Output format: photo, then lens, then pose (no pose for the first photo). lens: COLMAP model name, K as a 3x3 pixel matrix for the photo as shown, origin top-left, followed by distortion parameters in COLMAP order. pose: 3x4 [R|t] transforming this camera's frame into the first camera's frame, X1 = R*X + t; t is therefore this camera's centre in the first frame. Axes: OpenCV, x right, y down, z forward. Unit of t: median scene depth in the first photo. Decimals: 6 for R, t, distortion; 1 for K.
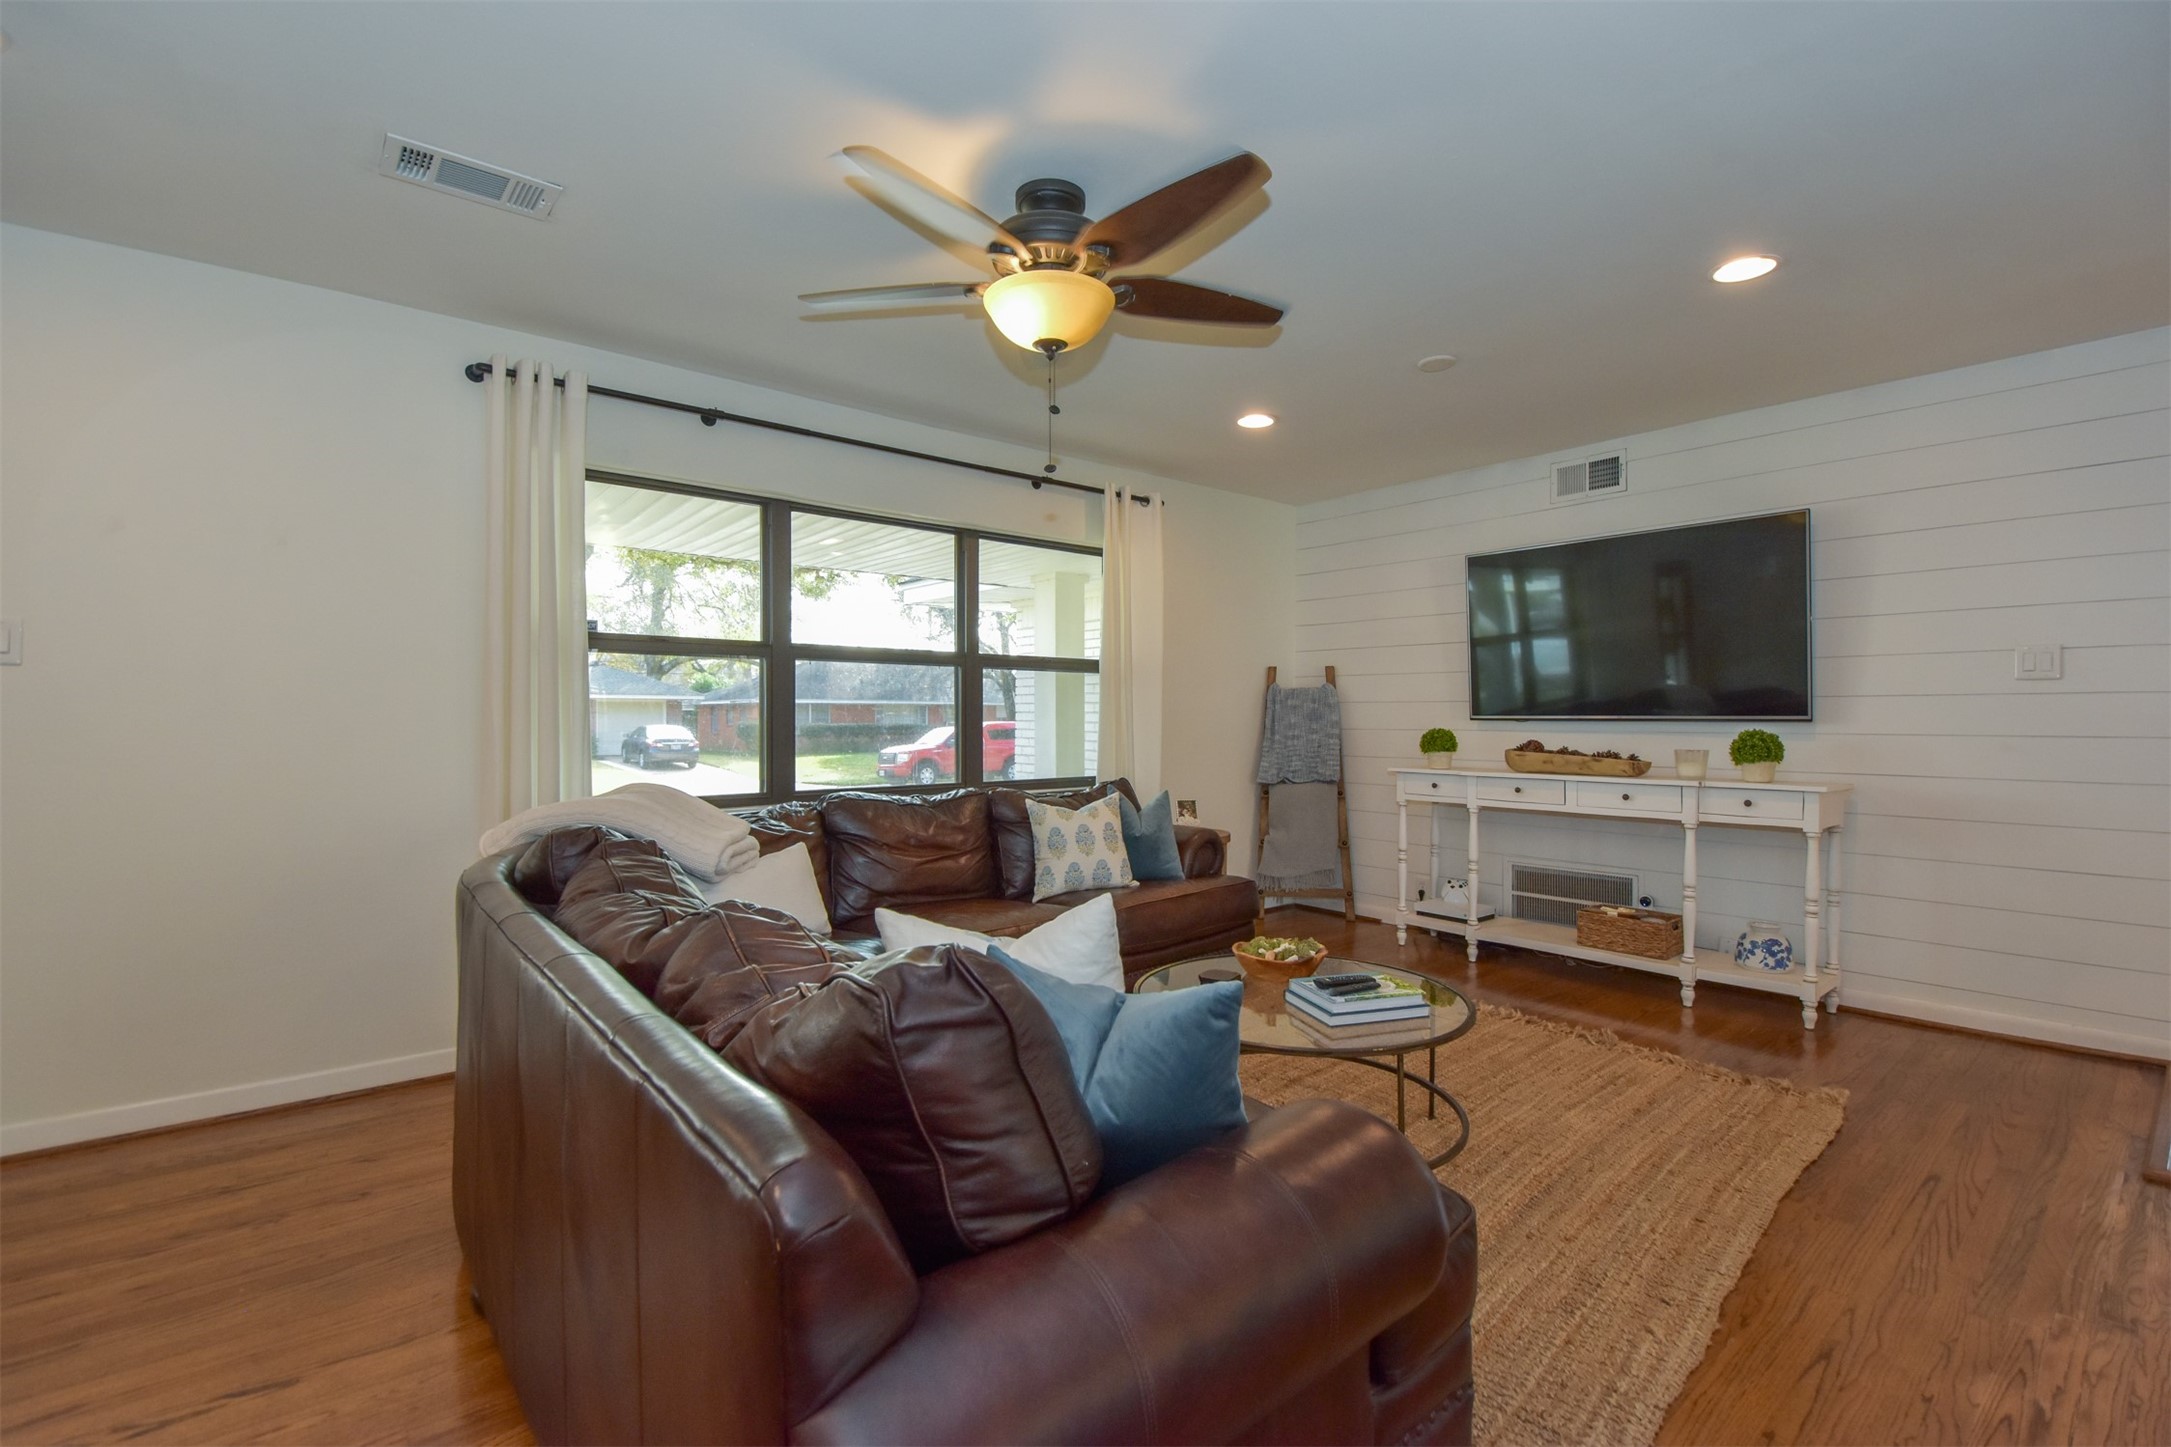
lens RADIAL K [[974.2, 0, 1091.7], [0, 974.2, 724.6], [0, 0, 1]] dist [0.007688, -0.015174]
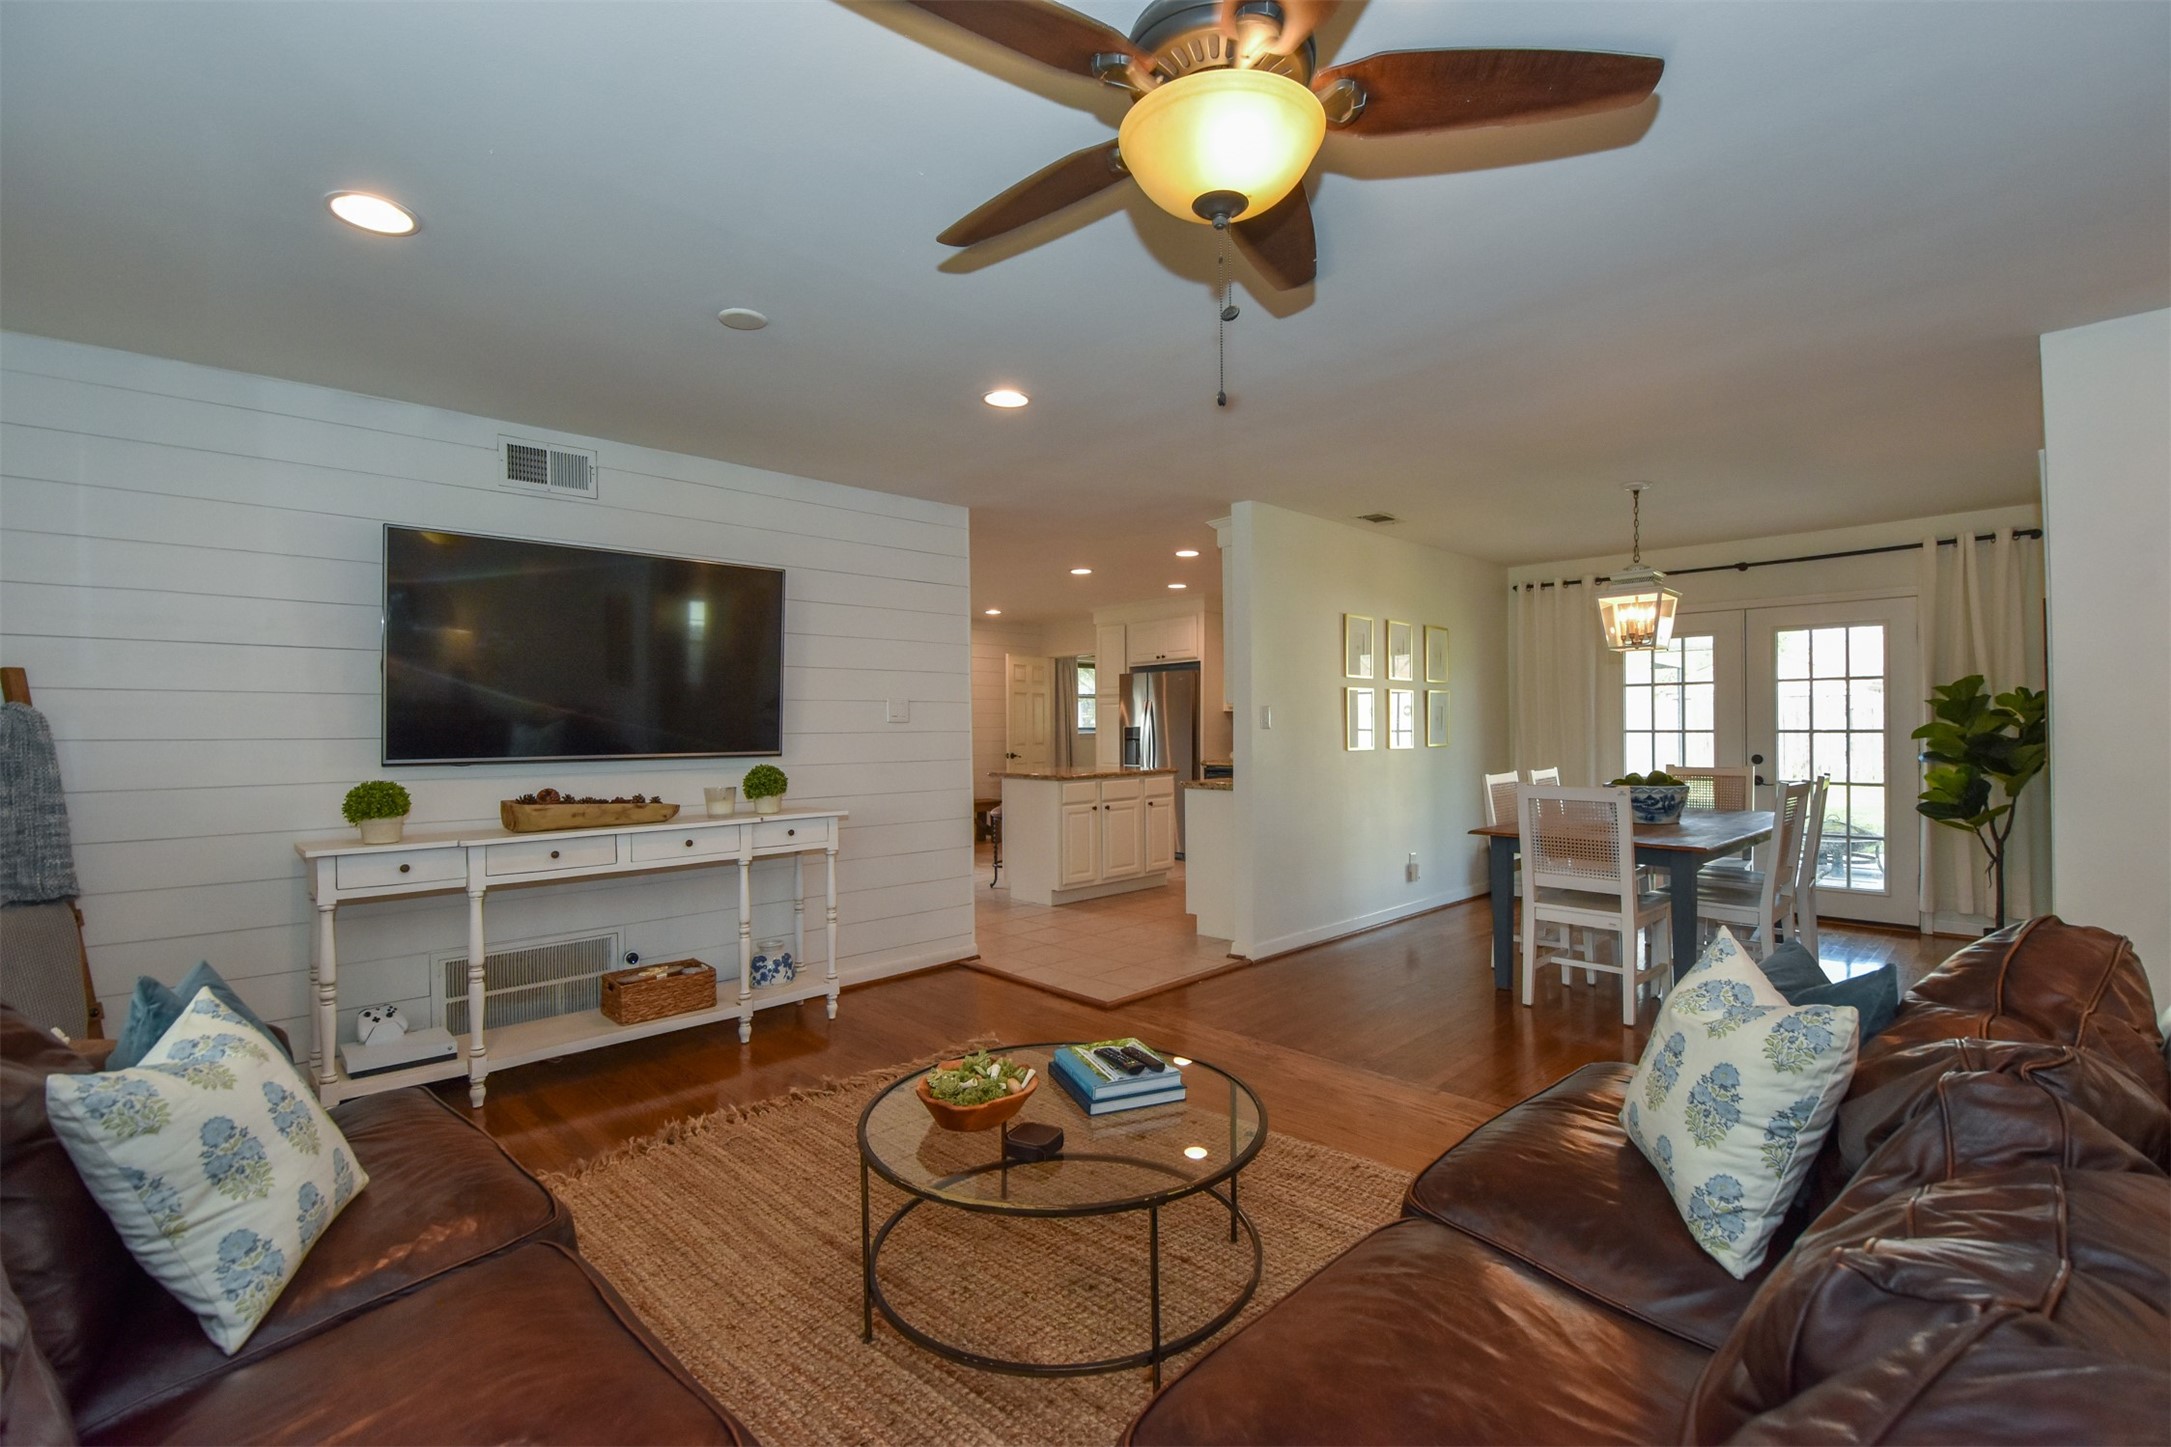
lens RADIAL K [[959.9, 0, 1085.5], [0, 959.9, 723.5], [0, 0, 1]] dist [0.020131, -0.028656]
pose [[-0.084250, 0.005286, 0.996431, -0.373654], [0.017234, 0.999844, -0.003847, -0.027408], [-0.996296, 0.016849, -0.084328, 0.666334]]
